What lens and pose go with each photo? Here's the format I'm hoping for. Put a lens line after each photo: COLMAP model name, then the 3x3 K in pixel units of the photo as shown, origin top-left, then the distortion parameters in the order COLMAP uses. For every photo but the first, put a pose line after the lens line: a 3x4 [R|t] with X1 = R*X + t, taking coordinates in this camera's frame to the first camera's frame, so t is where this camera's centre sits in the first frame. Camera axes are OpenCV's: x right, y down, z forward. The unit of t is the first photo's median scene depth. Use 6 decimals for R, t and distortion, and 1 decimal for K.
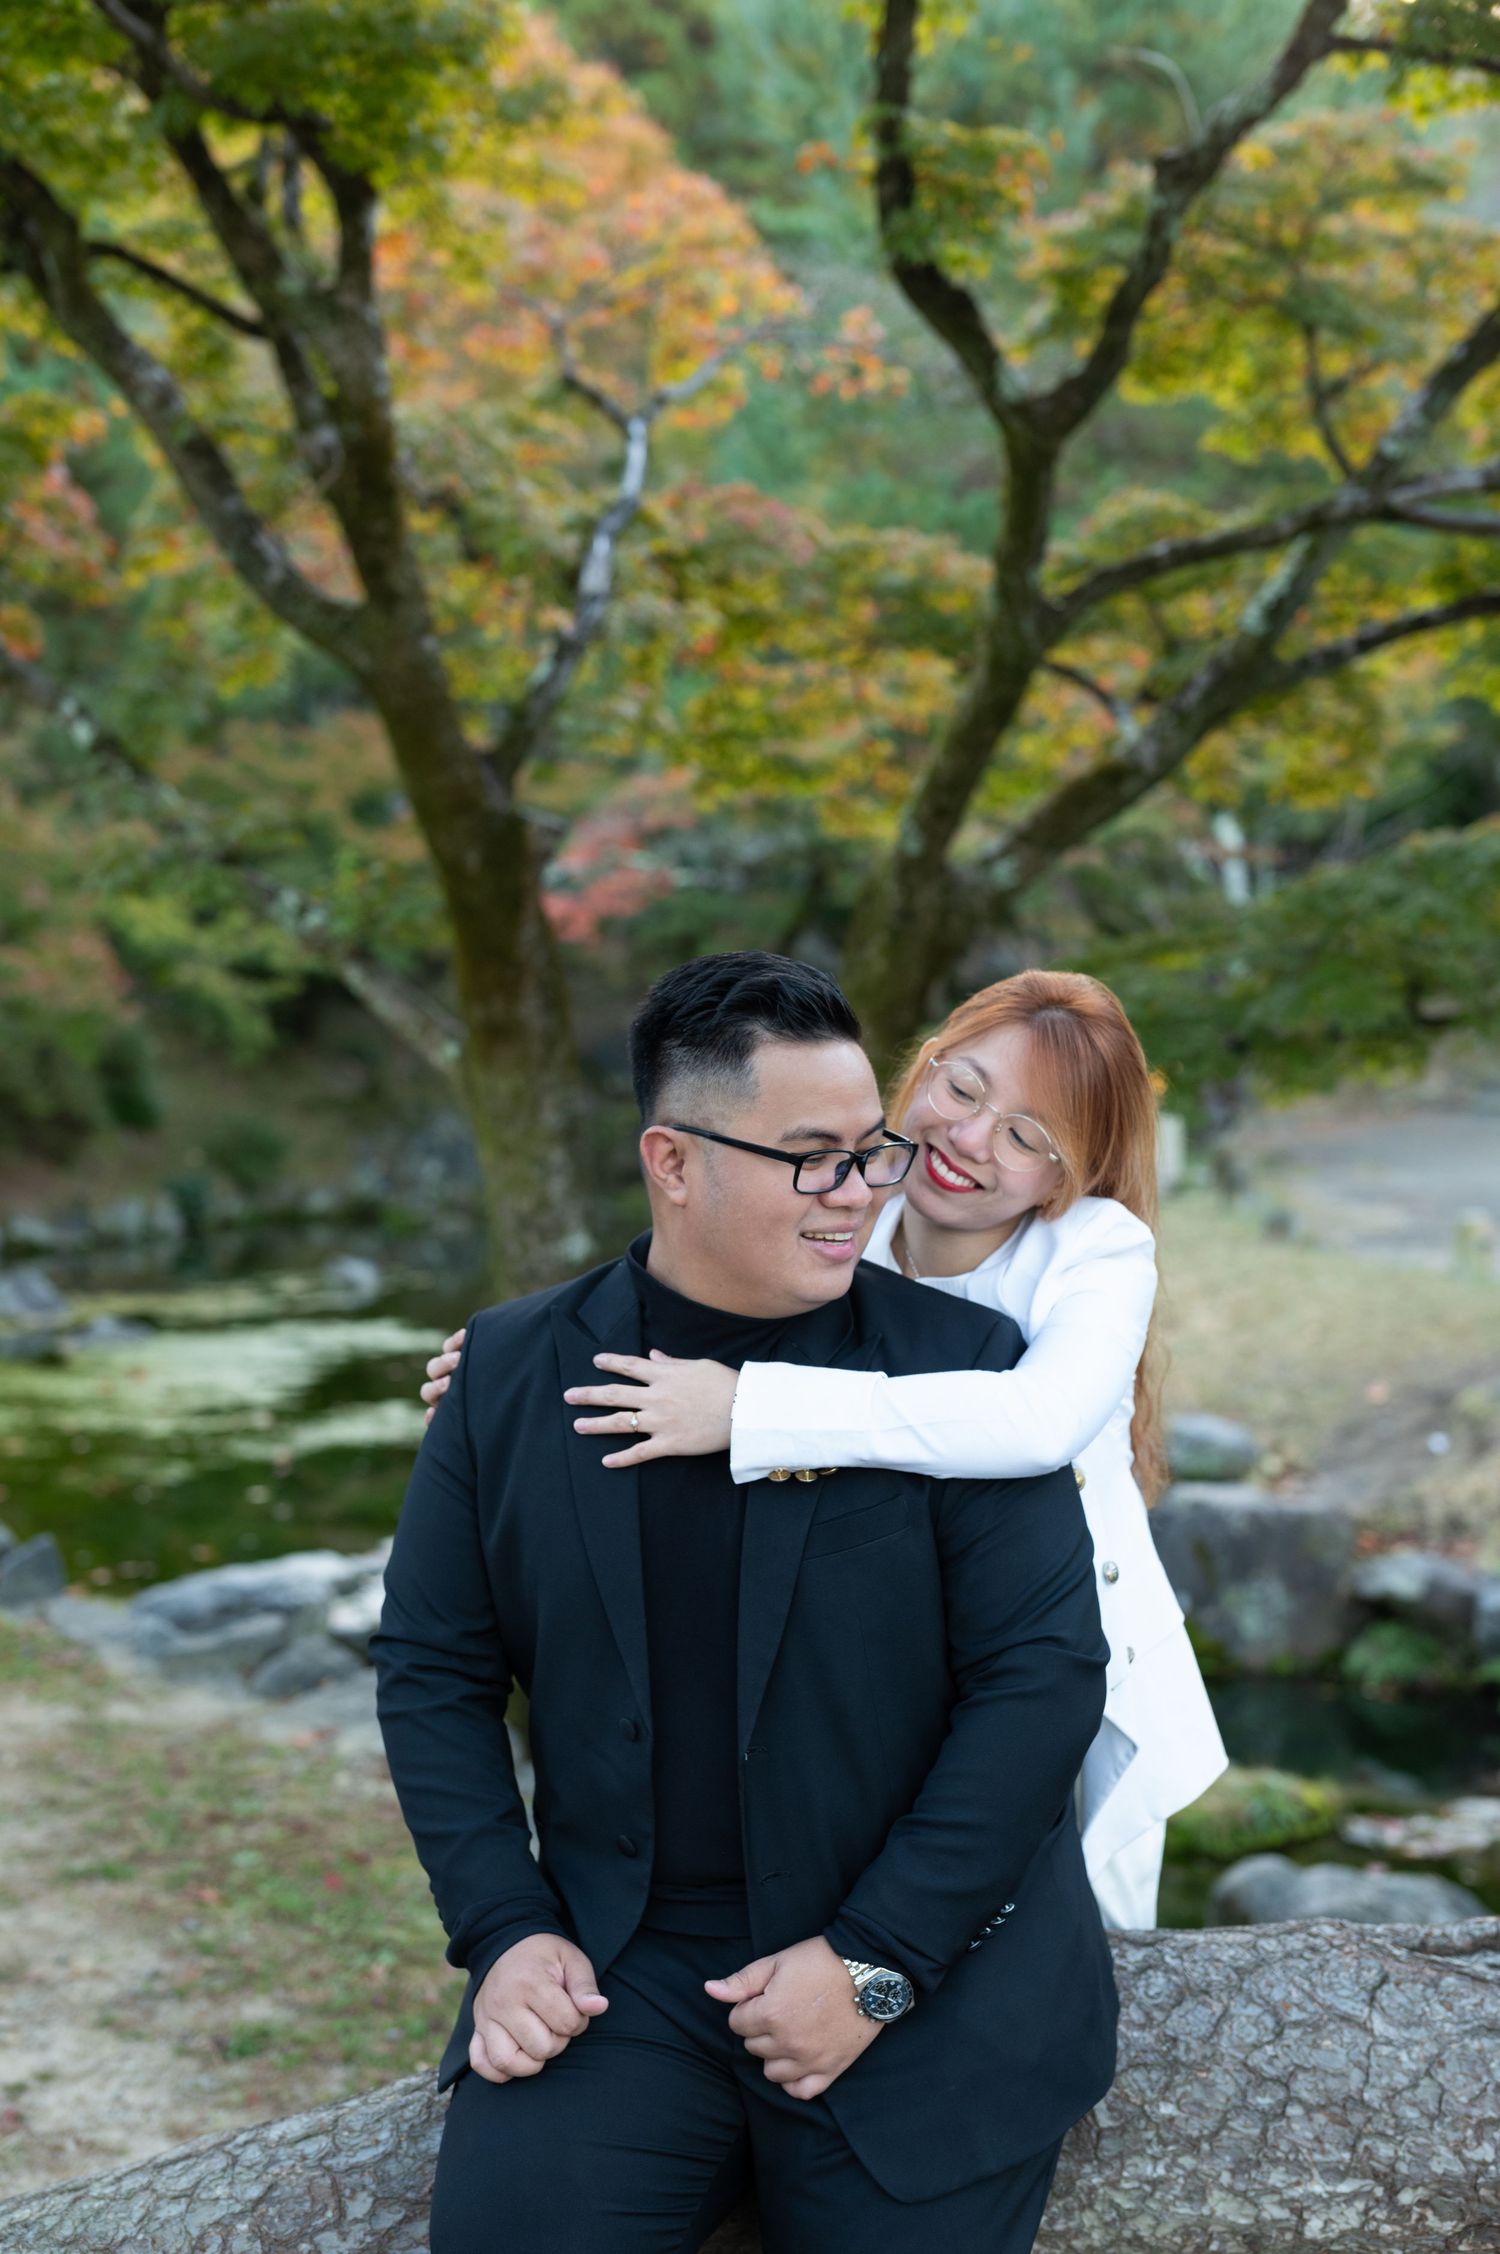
lens RADIAL K [[3076.7, 0, 750.0], [0, 3076.7, 1127.0], [0, 0, 1]] dist [0.001145, -0.152231]
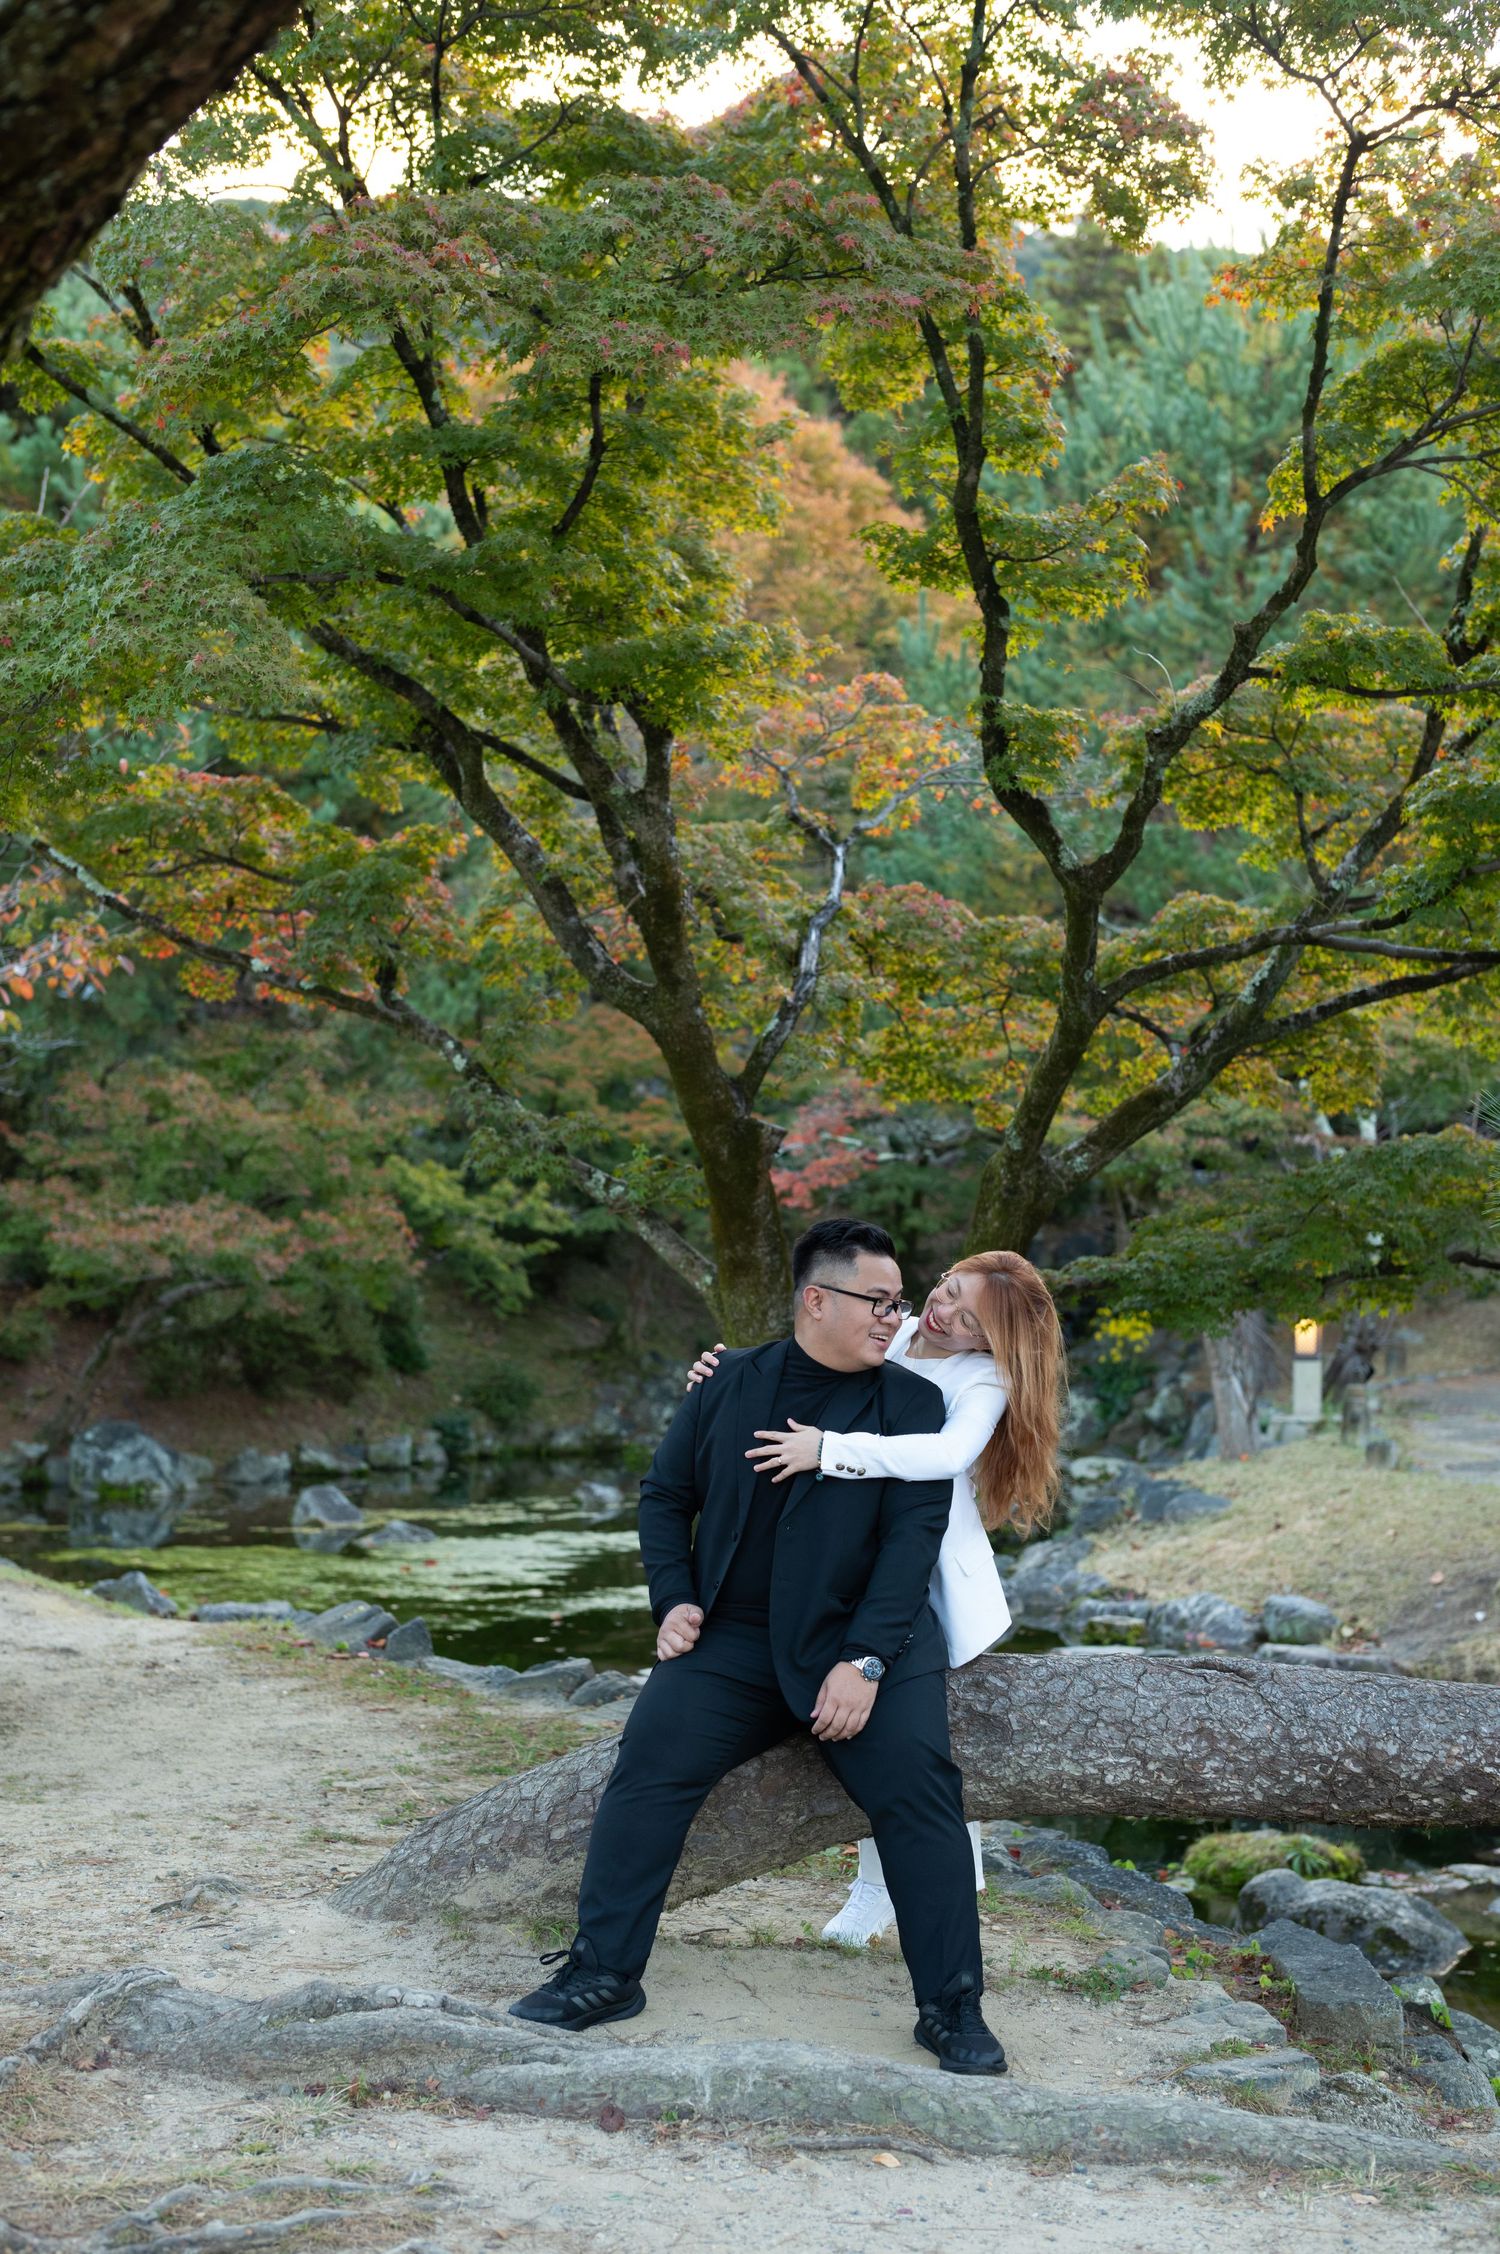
lens RADIAL K [[3076.7, 0, 750.0], [0, 3076.7, 1127.0], [0, 0, 1]] dist [0.001145, -0.152231]
pose [[0.997351, 0.006832, -0.072418, 0.026848], [-0.013166, 0.996090, -0.087359, 0.027869], [0.071538, 0.088081, 0.993541, -0.425377]]
